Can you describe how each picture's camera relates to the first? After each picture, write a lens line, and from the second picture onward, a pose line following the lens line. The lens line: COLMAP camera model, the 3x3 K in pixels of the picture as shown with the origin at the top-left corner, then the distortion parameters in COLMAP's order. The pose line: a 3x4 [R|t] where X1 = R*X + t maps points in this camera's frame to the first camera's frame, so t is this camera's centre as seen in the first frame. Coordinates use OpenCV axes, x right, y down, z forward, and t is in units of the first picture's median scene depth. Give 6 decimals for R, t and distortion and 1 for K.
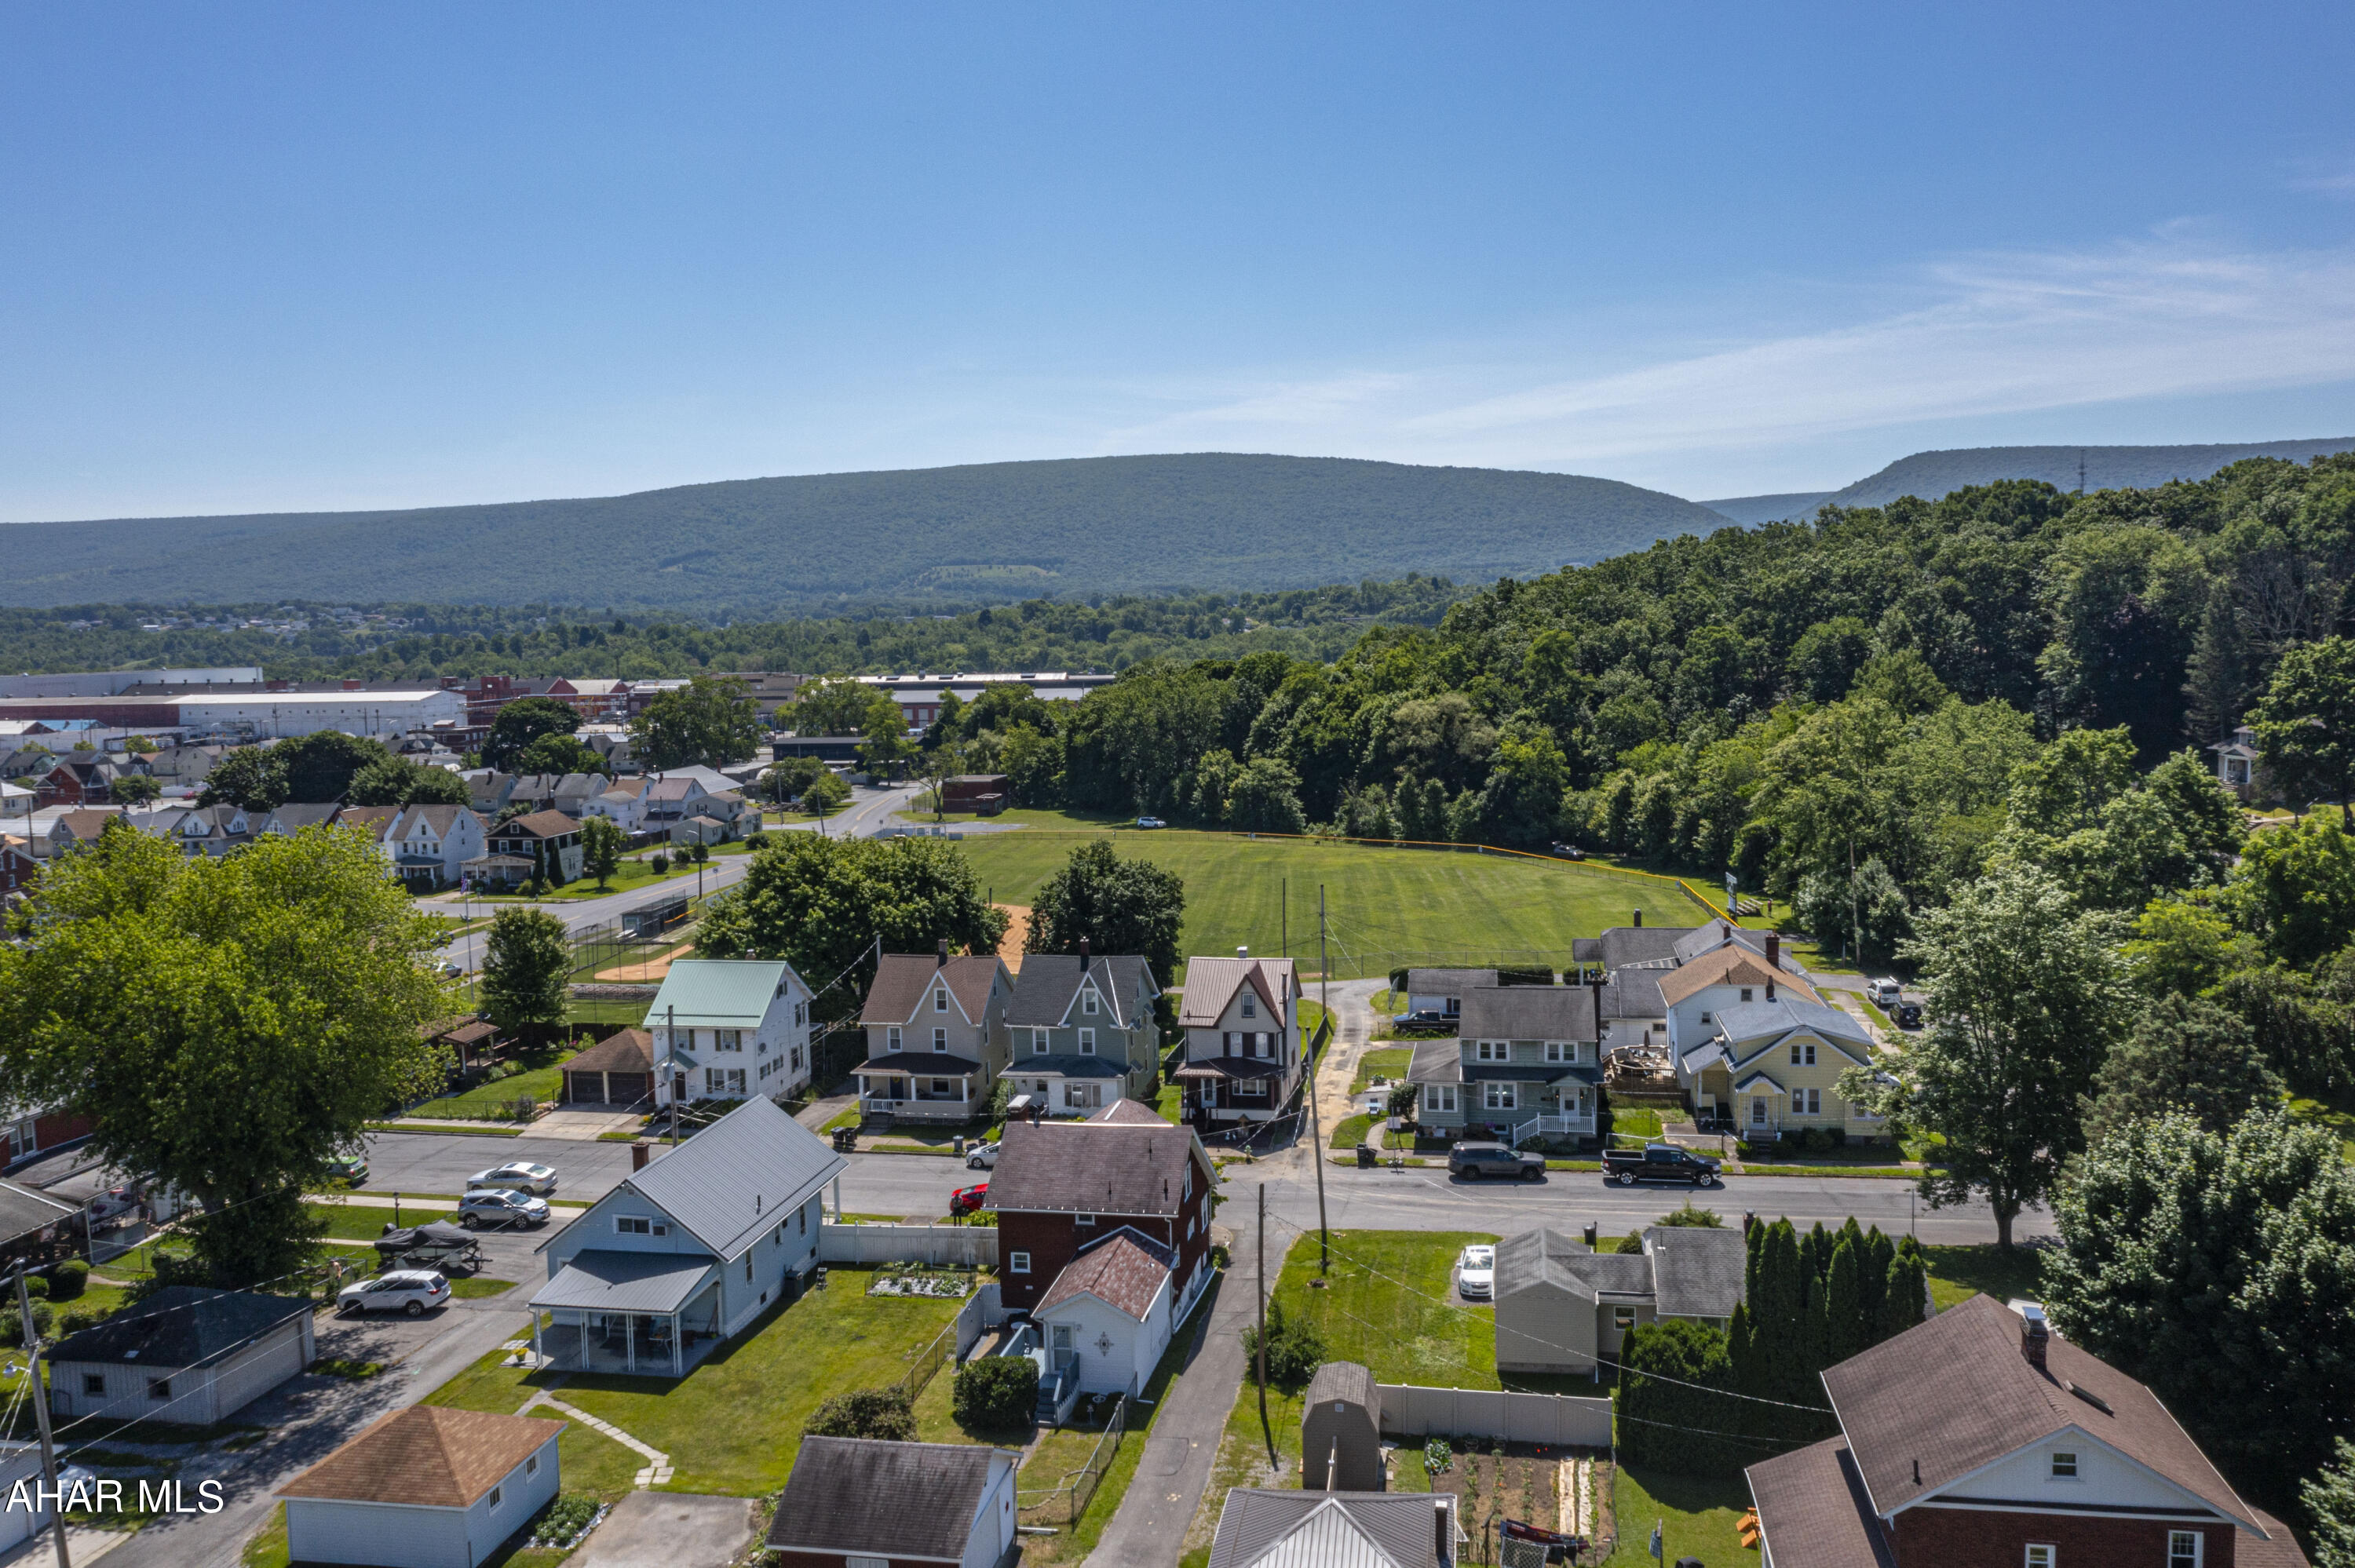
lens RADIAL K [[1880.4, 0, 1185.1], [0, 1880.4, 789.7], [0, 0, 1]] dist [-0.011623, 0.015308]
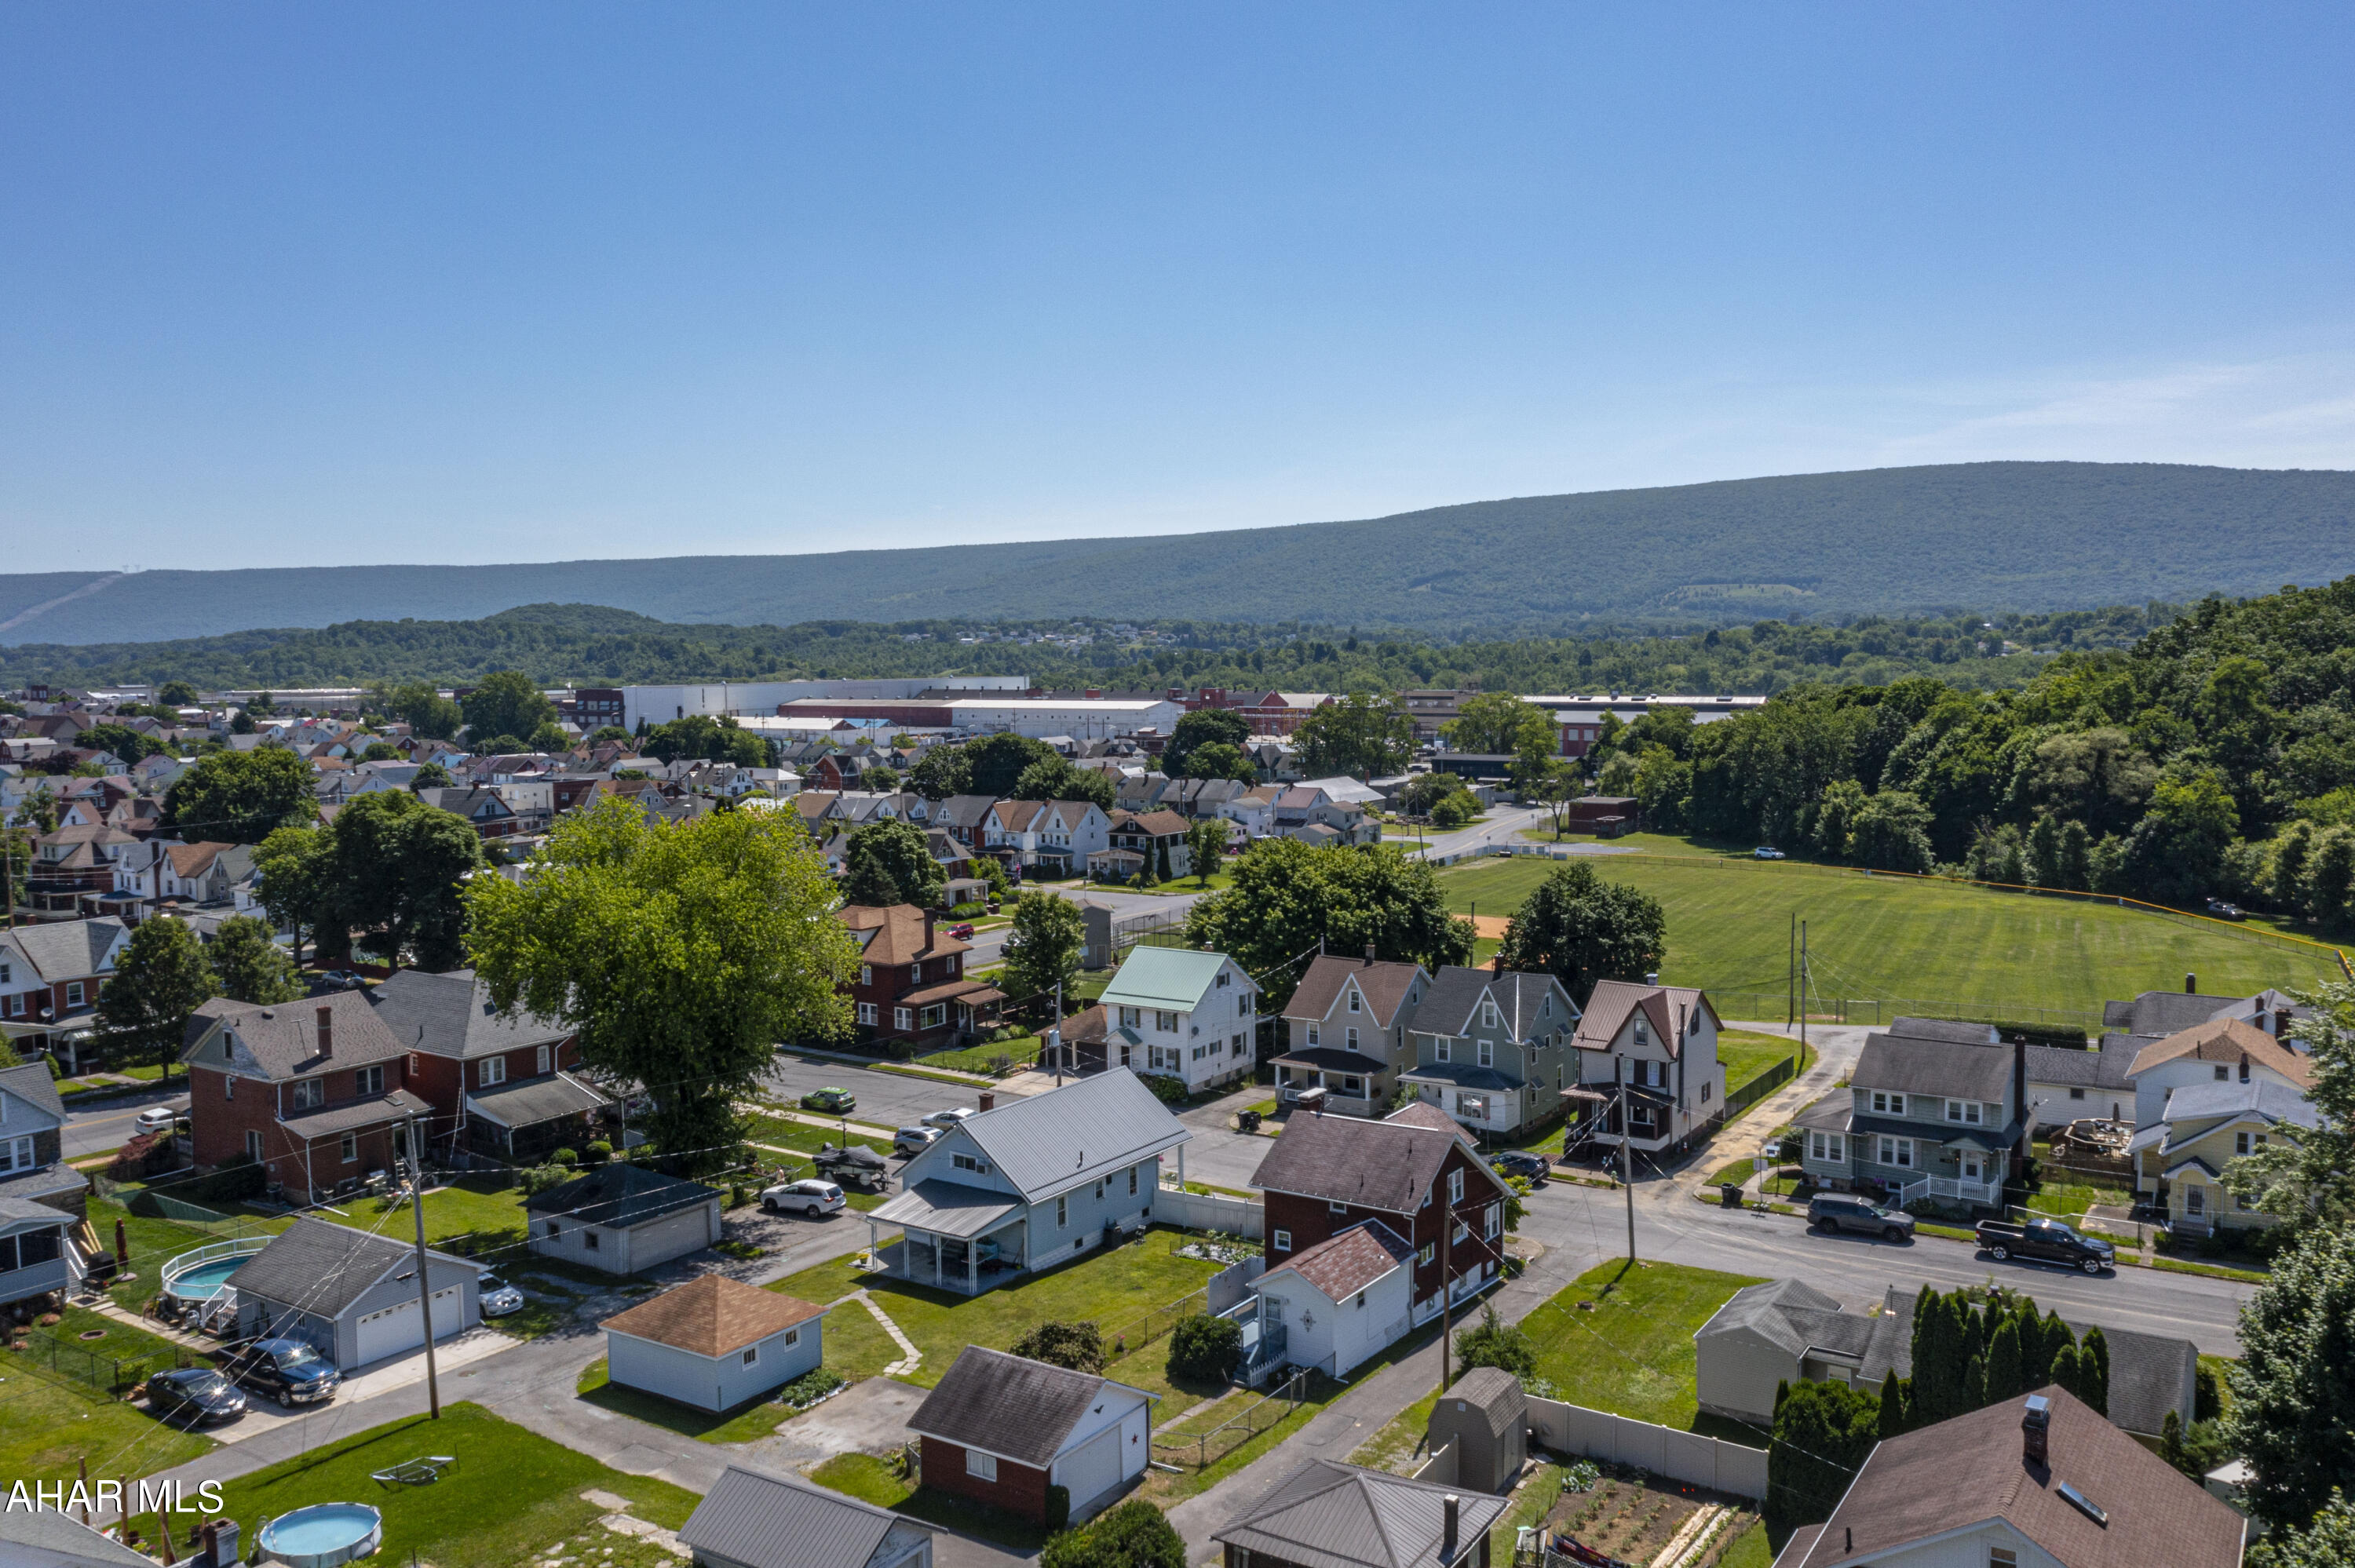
lens RADIAL K [[1880.4, 0, 1160.2], [0, 1880.4, 777.7], [0, 0, 1]] dist [-0.011623, 0.015308]
pose [[0.916192, 0.038131, -0.398921, 0.182788], [-0.044653, 0.998978, -0.007068, -0.000850], [0.398243, 0.024288, 0.916958, -0.011397]]
